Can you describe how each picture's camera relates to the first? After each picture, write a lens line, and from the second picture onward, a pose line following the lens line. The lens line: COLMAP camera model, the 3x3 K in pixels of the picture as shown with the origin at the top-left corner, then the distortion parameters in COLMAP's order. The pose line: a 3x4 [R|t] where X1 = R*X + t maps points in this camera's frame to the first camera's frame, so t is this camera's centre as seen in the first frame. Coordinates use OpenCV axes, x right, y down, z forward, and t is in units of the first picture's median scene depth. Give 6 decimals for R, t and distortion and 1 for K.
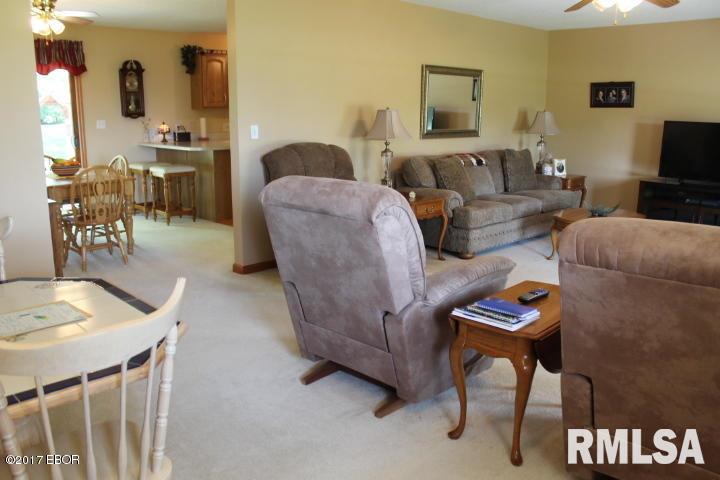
lens RADIAL K [[604.7, 0, 363.8], [0, 604.7, 238.6], [0, 0, 1]] dist [-0.152715, 0.124944]
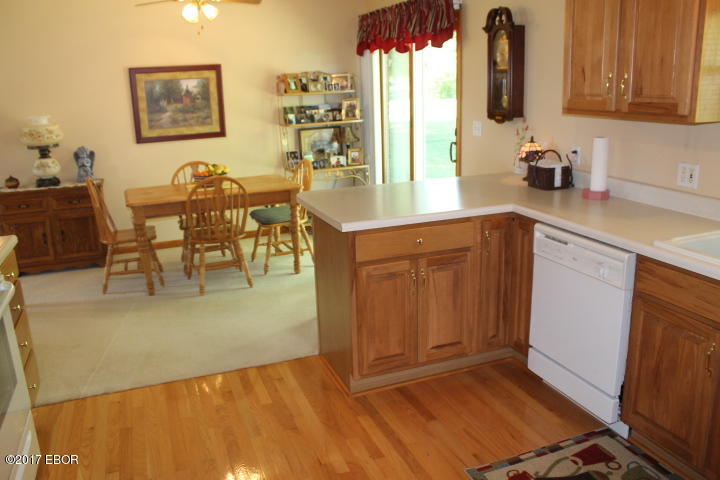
lens RADIAL K [[604.7, 0, 361.9], [0, 604.7, 238.4], [0, 0, 1]] dist [-0.152715, 0.124944]
pose [[-0.397525, 0.239225, -0.885859, 0.142147], [-0.171186, 0.929133, 0.327730, -0.264610], [0.901482, 0.281927, -0.328401, 1.110508]]
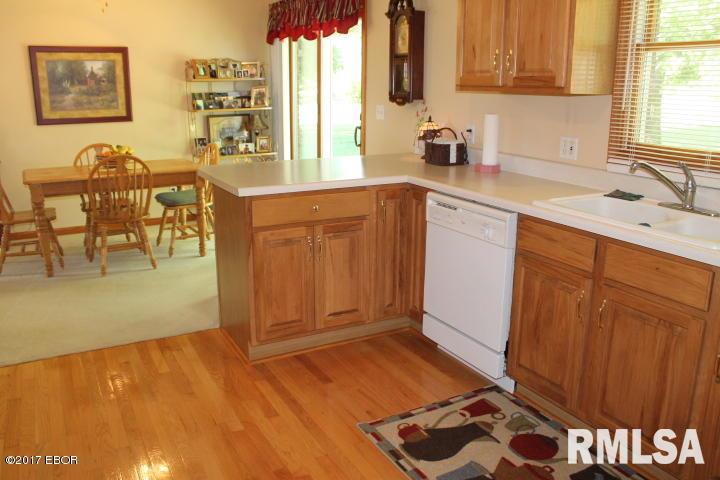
lens RADIAL K [[604.7, 0, 361.7], [0, 604.7, 238.9], [0, 0, 1]] dist [-0.152715, 0.124944]
pose [[-0.274716, 0.230577, -0.933470, 0.151524], [-0.215821, 0.931263, 0.293547, -0.246870], [0.936991, 0.282104, -0.206069, 1.132401]]
